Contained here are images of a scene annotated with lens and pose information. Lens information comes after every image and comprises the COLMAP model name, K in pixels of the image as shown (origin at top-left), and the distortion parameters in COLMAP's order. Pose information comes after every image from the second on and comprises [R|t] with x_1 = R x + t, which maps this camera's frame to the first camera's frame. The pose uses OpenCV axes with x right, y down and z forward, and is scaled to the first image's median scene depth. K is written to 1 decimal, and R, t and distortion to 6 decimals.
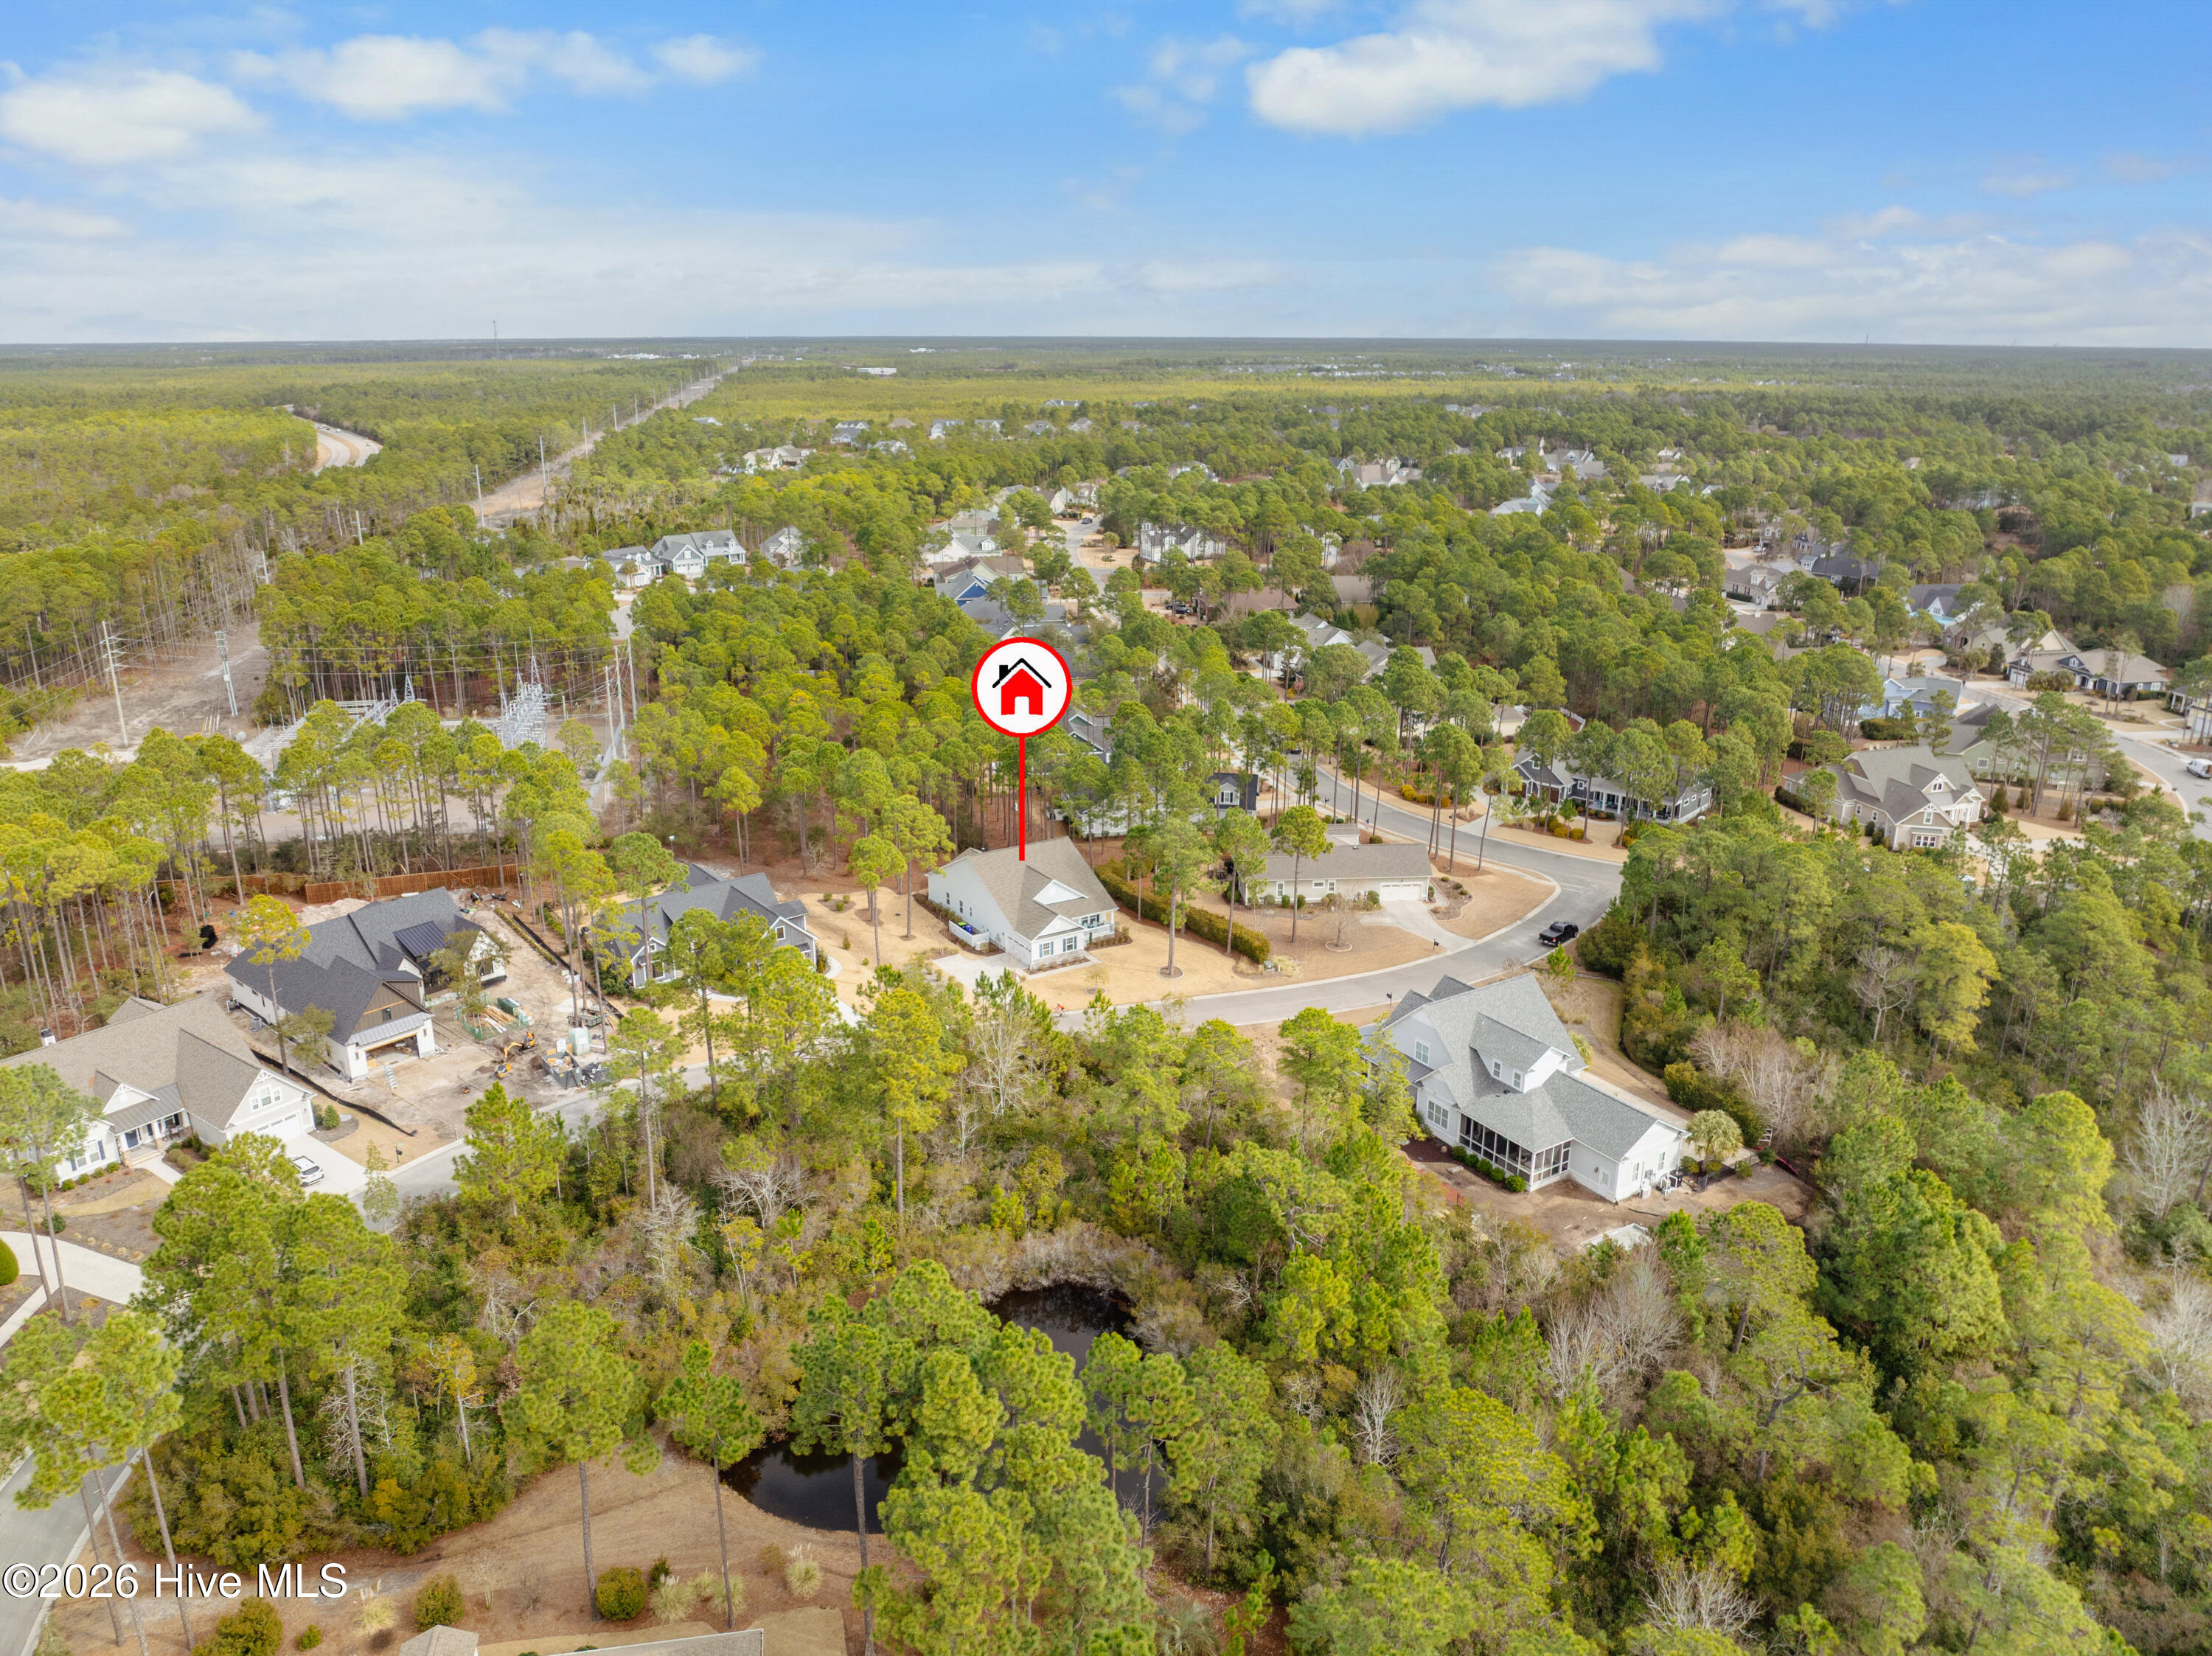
lens RADIAL K [[1614.2, 0, 1099.6], [0, 1614.2, 906.4], [0, 0, 1]] dist [-0.029556, -0.003548]
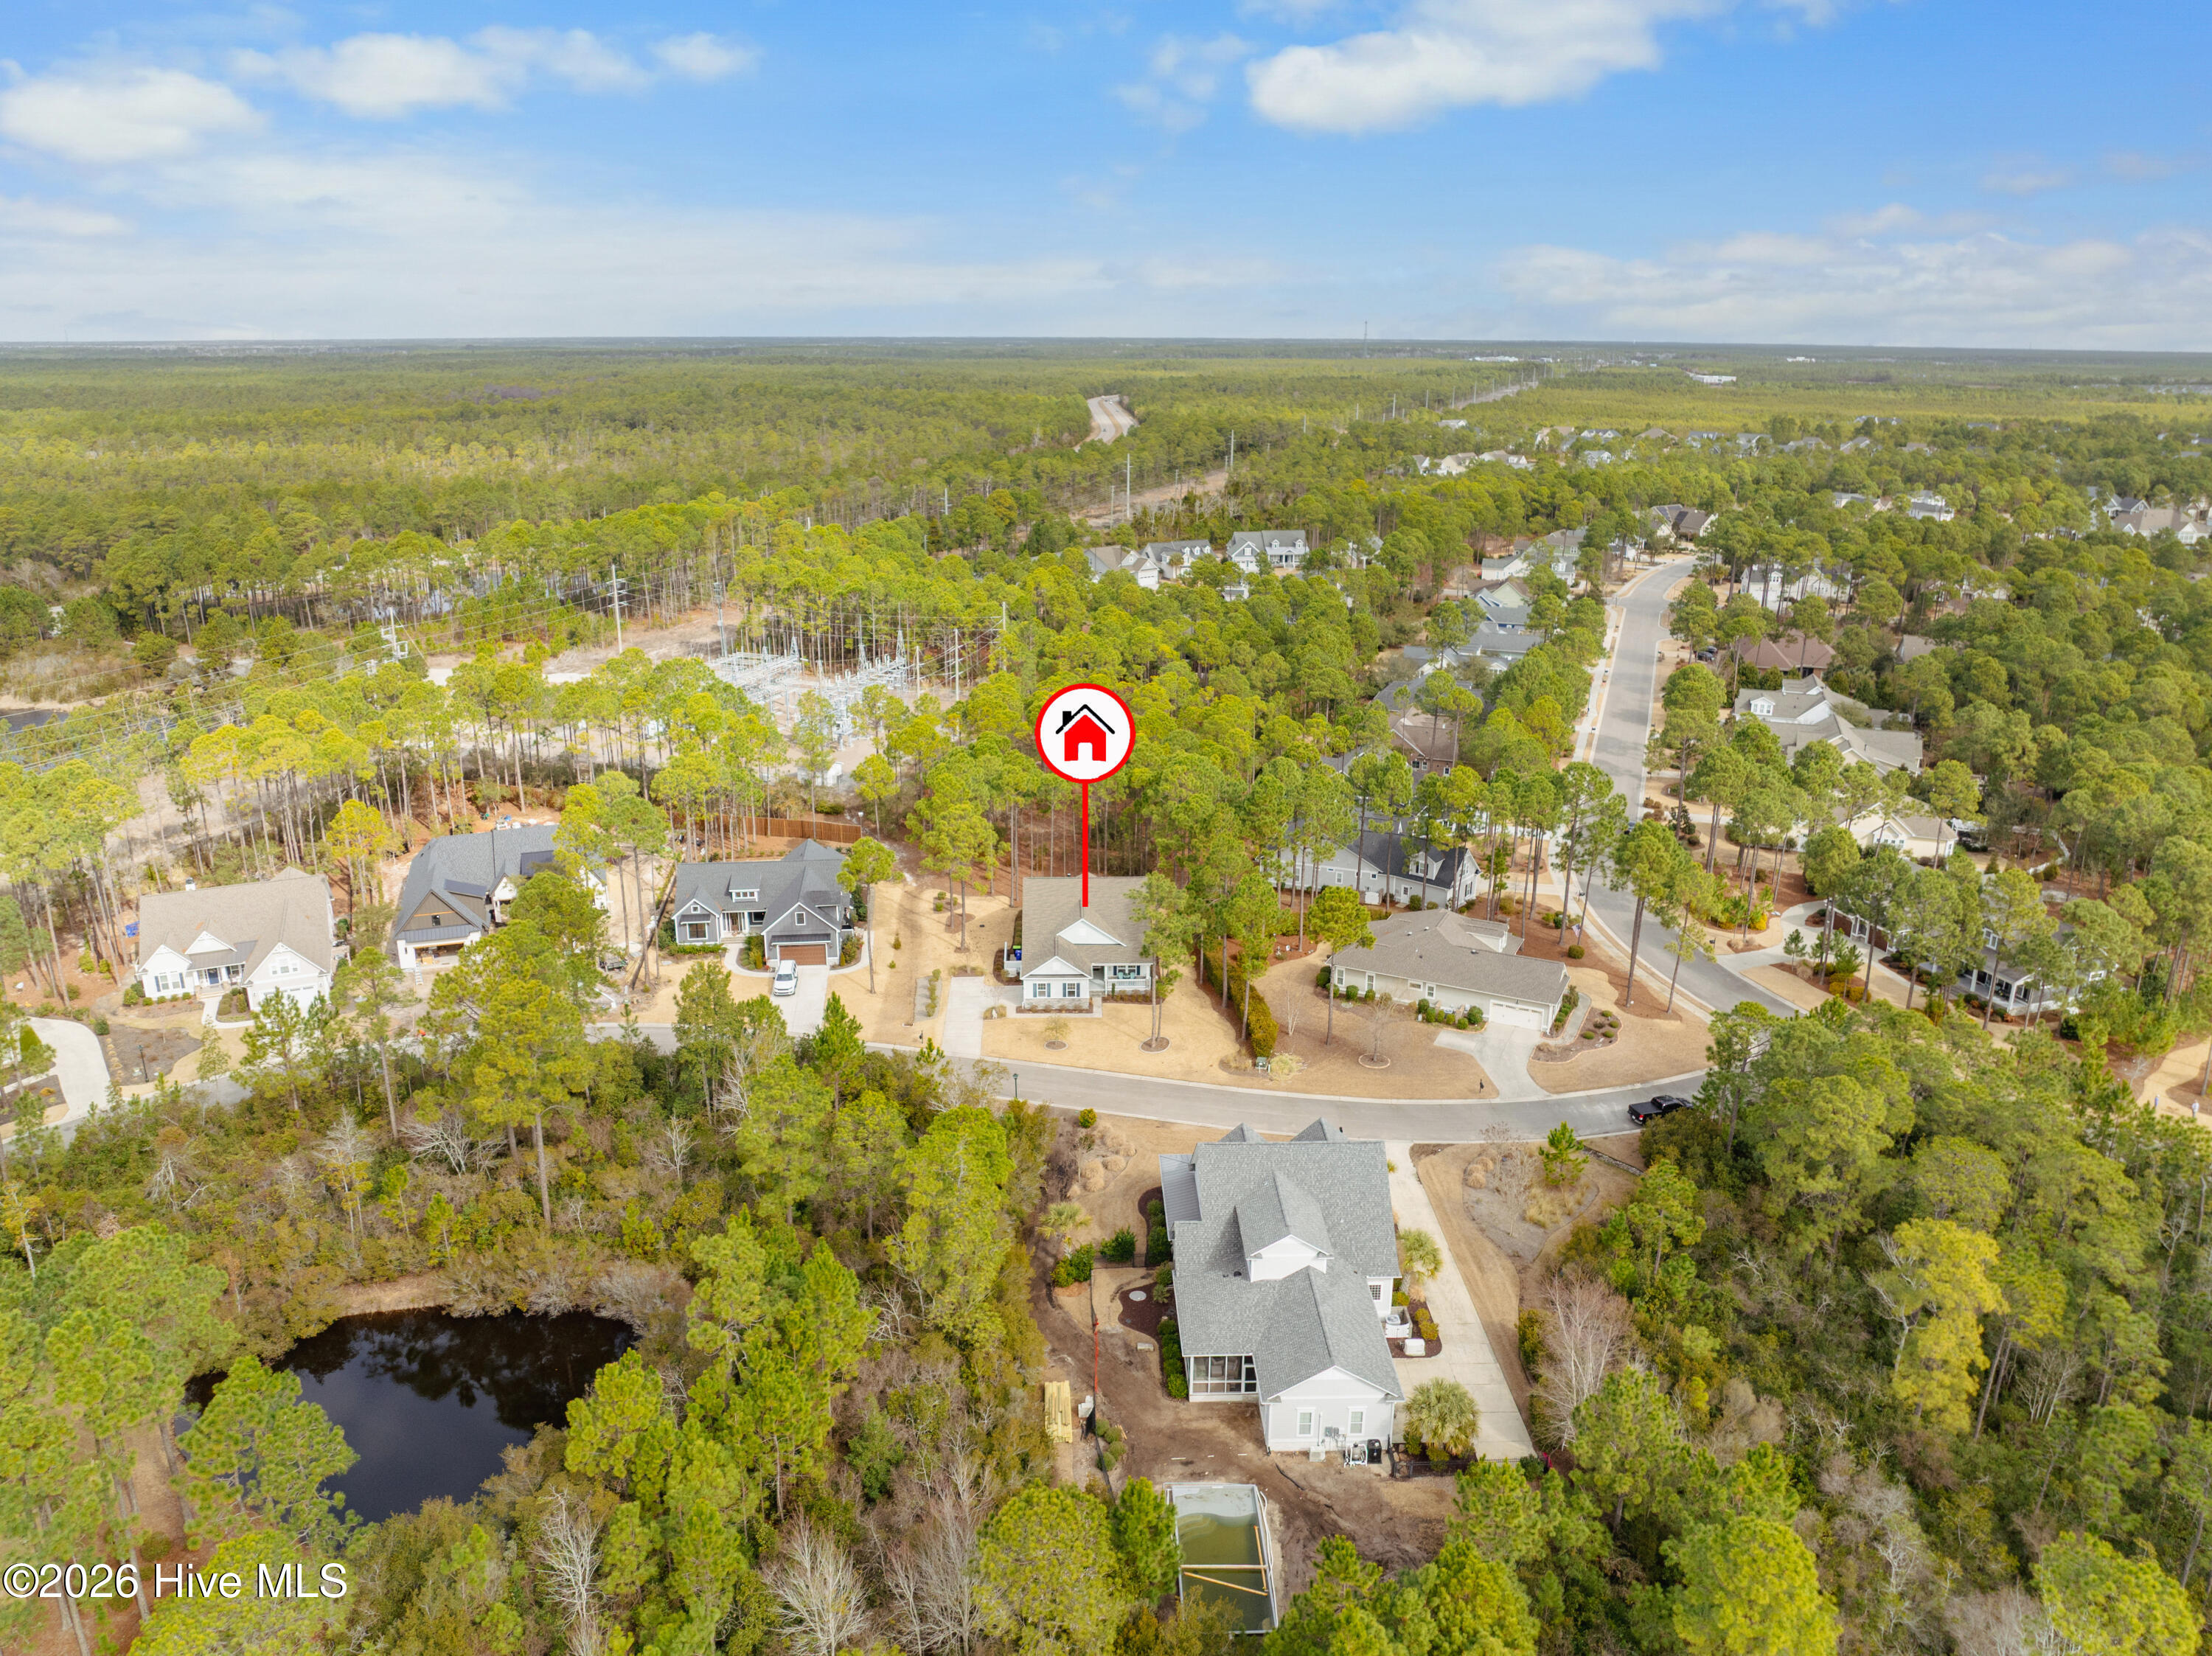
lens RADIAL K [[1625.3, 0, 1106.0], [0, 1625.3, 828.0], [0, 0, 1]] dist [-0.023378, 0.000435]
pose [[0.852318, 0.158451, -0.498445, 0.440065], [-0.182471, 0.983211, 0.000536, -0.070838], [0.490161, 0.090495, 0.866921, 0.195683]]
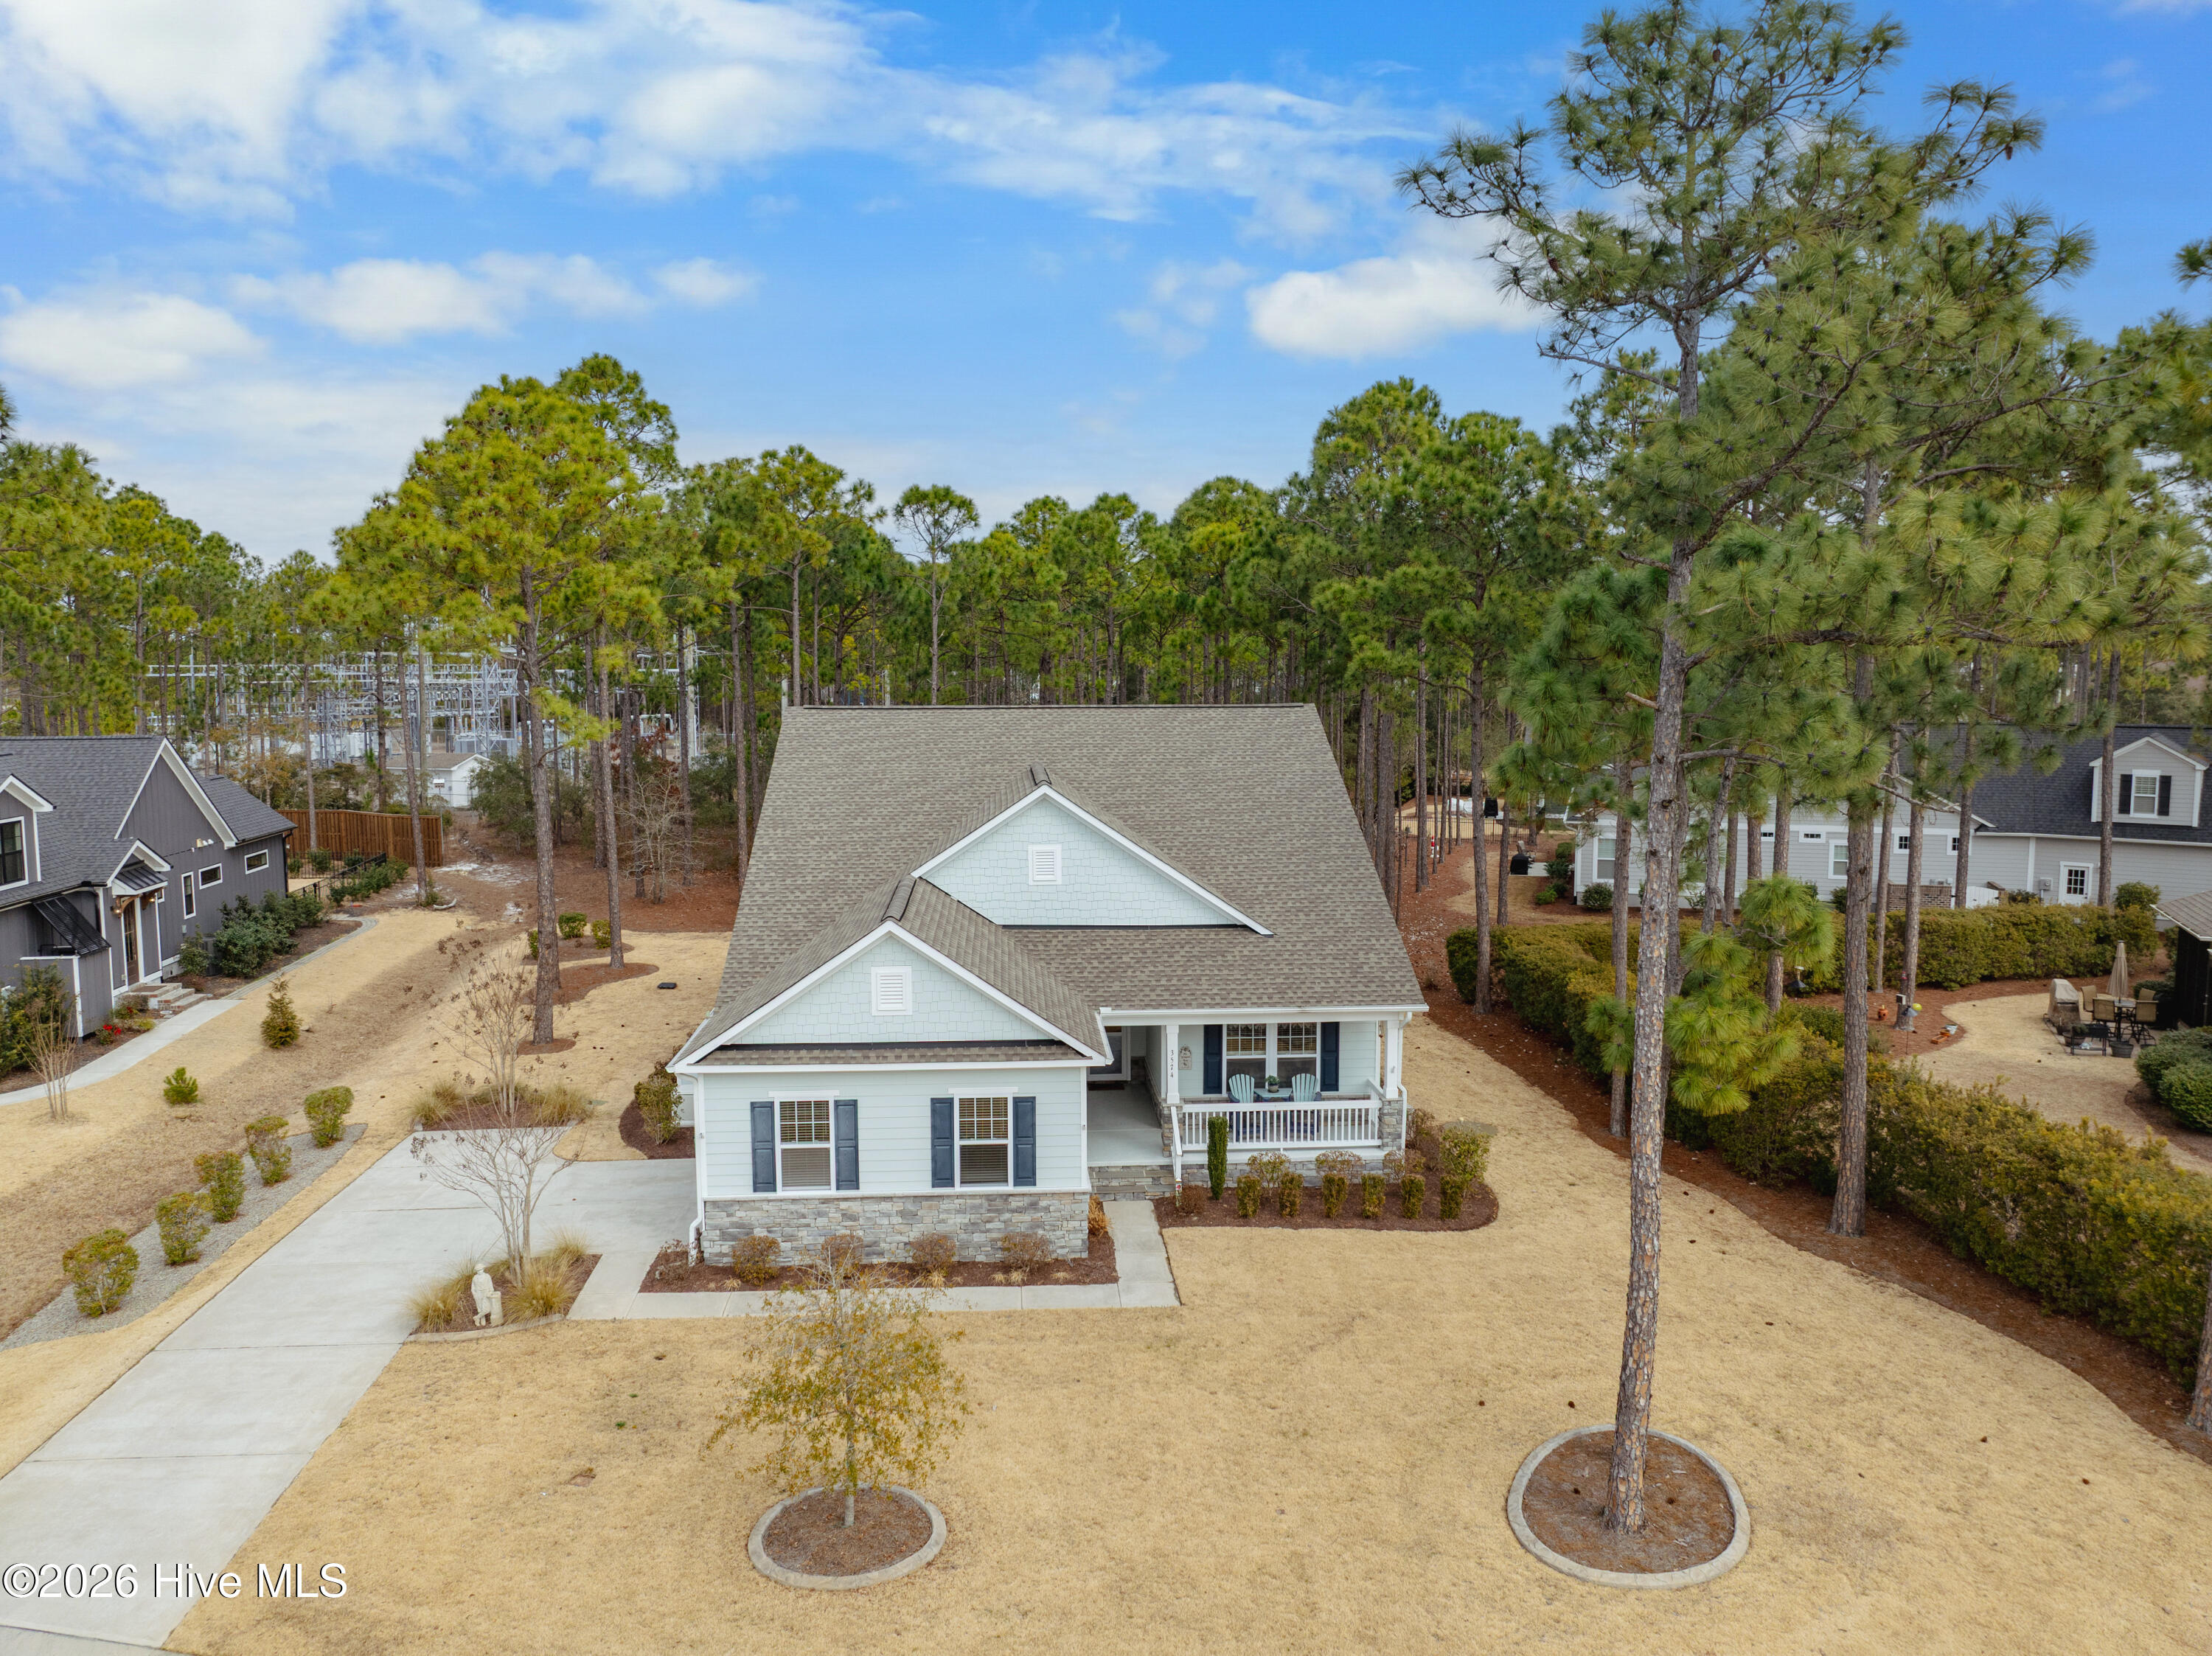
lens RADIAL K [[1625.3, 0, 1106.0], [0, 1625.3, 828.0], [0, 0, 1]] dist [-0.023378, 0.000435]
pose [[0.868204, 0.049523, -0.493731, 0.064903], [-0.164393, 0.967522, -0.192031, 0.021892], [0.468185, 0.247888, 0.848147, 0.857475]]
